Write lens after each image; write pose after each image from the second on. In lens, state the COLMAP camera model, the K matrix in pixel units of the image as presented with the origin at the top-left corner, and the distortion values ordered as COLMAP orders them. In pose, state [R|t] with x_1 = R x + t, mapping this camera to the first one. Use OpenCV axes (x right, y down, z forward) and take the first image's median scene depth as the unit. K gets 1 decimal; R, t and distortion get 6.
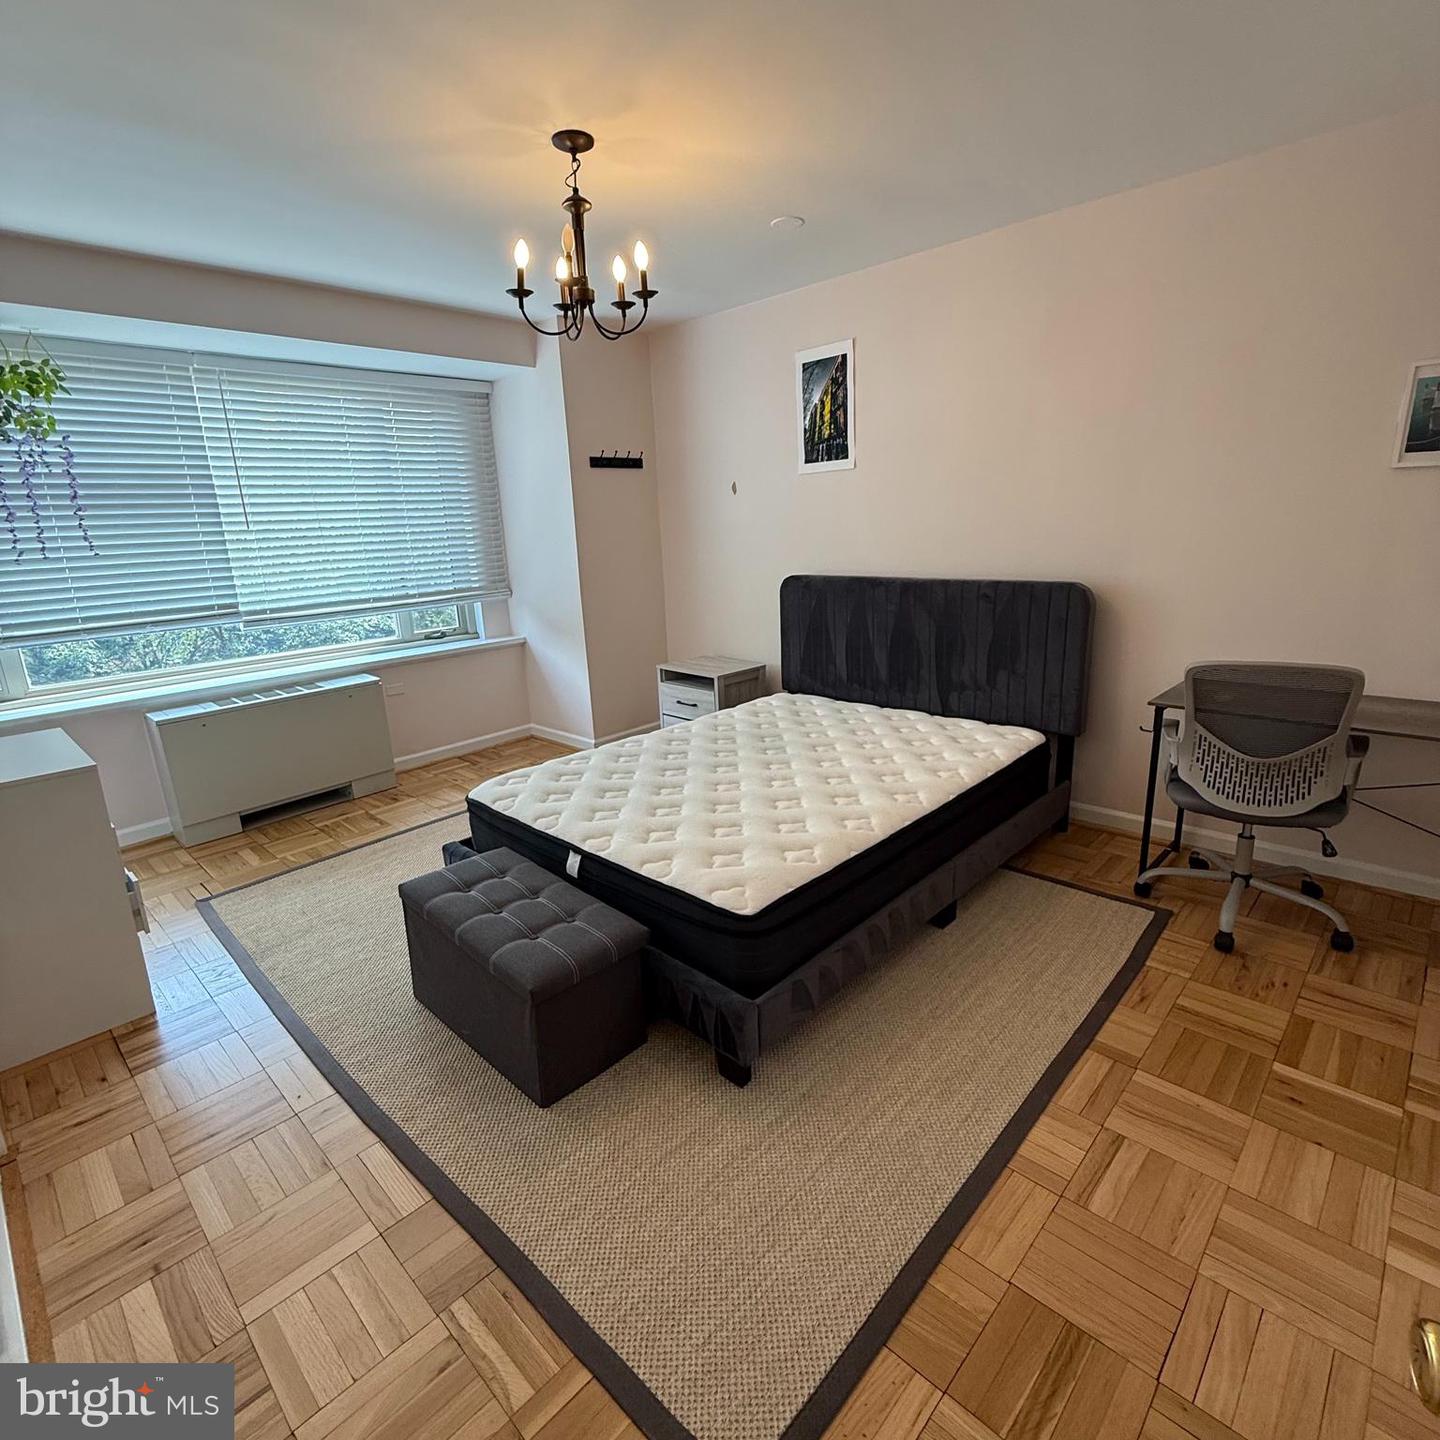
lens RADIAL K [[764.5, 0, 715.2], [0, 764.5, 727.1], [0, 0, 1]] dist [0.001137, -0.000227]
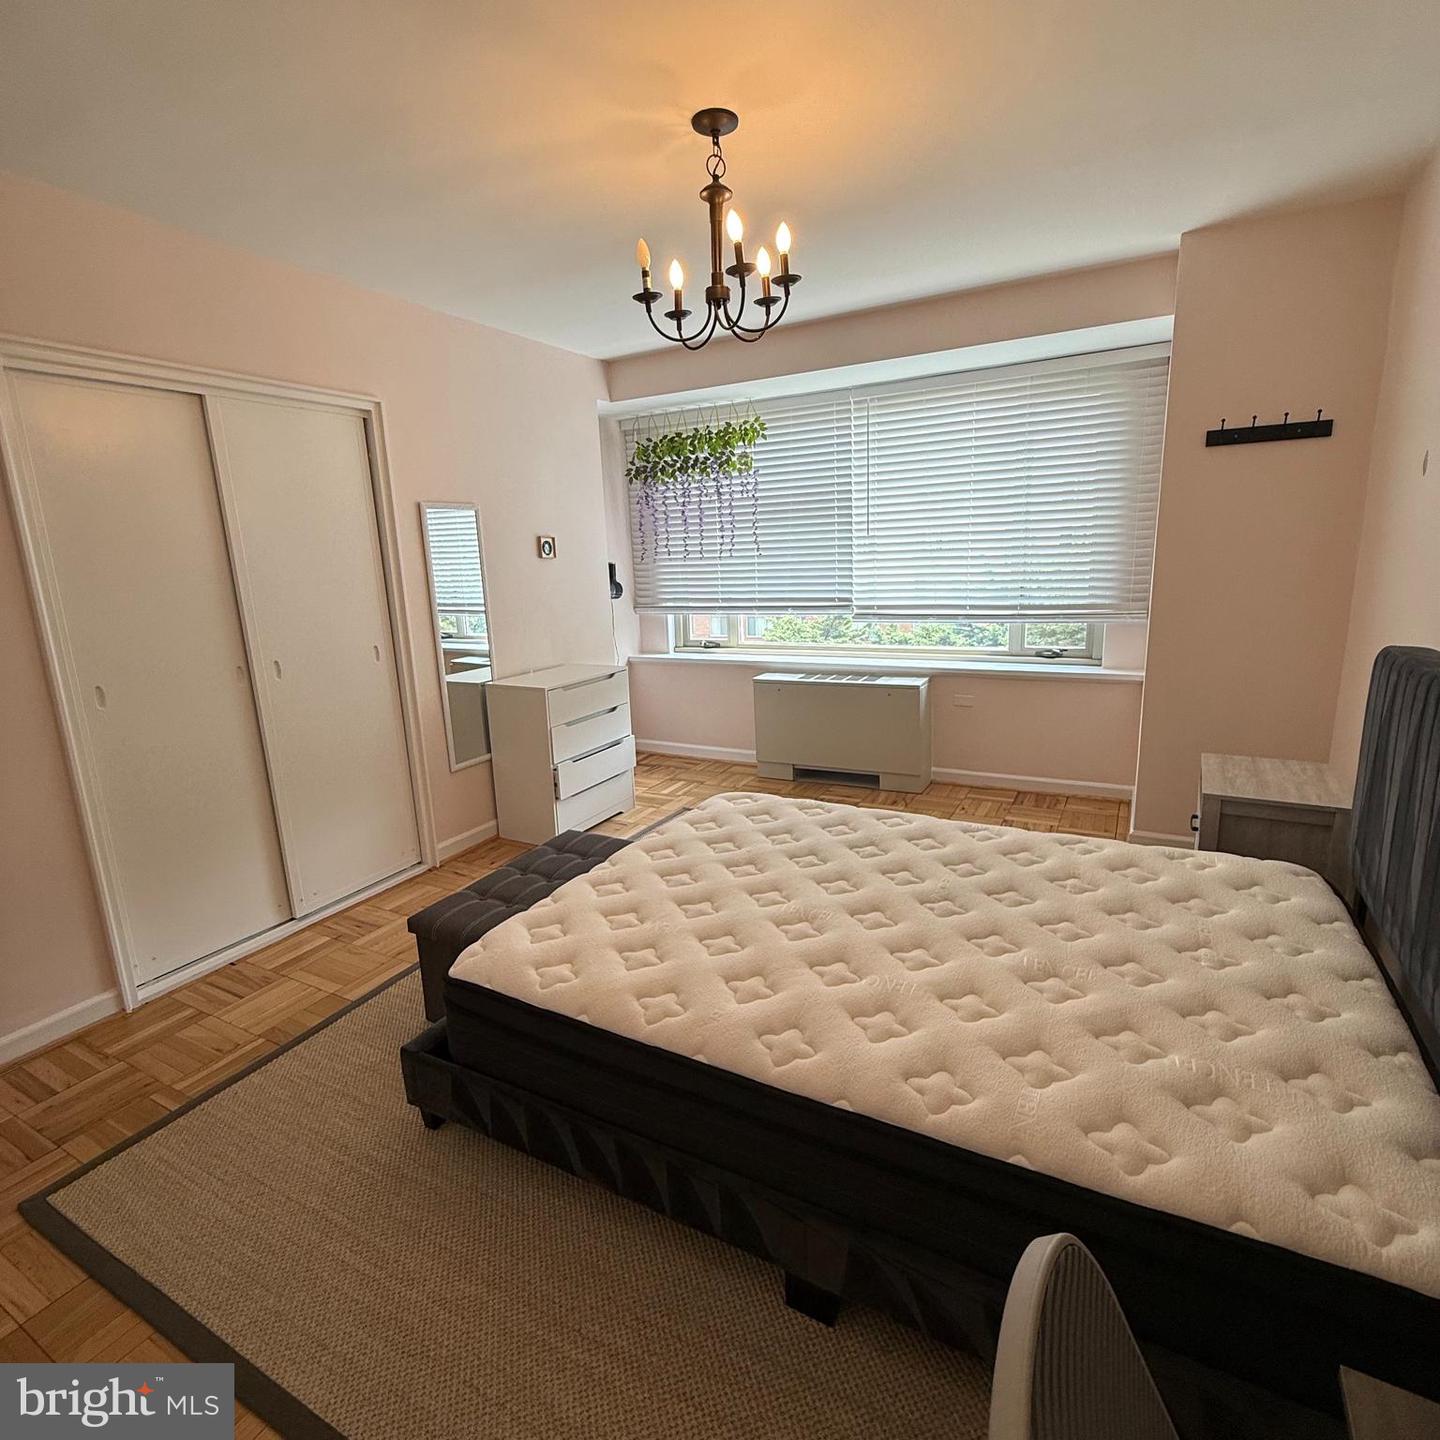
lens RADIAL K [[764.5, 0, 722.8], [0, 764.5, 723.0], [0, 0, 1]] dist [0.001137, -0.000227]
pose [[0.260351, 0.244195, -0.934123, 0.496435], [-0.227684, 0.955730, 0.186385, -0.160841], [0.938284, 0.164160, 0.304424, 0.515651]]
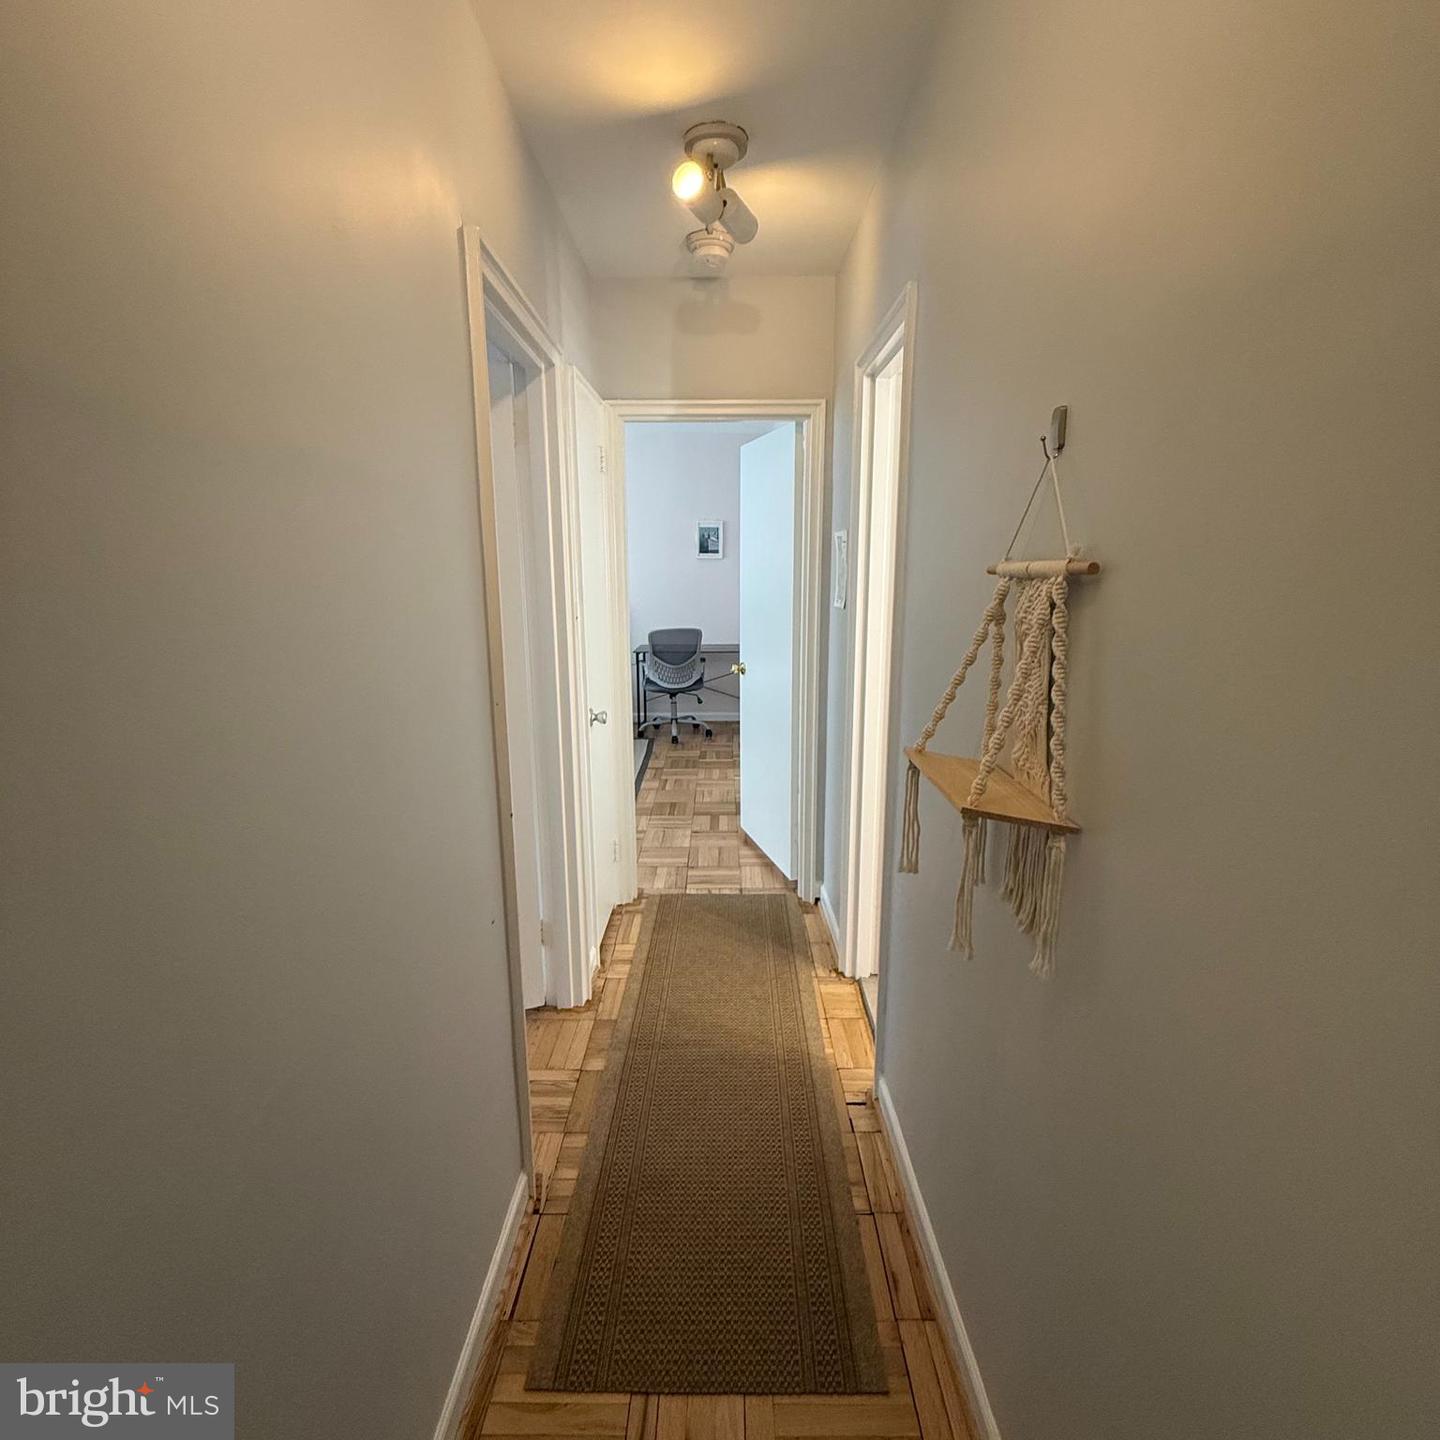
lens RADIAL K [[764.5, 0, 718.7], [0, 764.5, 722.5], [0, 0, 1]] dist [0.001137, -0.000227]
pose [[0.721116, -0.086907, 0.687341, -0.625055], [0.141973, 0.989584, -0.023826, 0.197294], [-0.678111, 0.114765, 0.725944, -0.611098]]
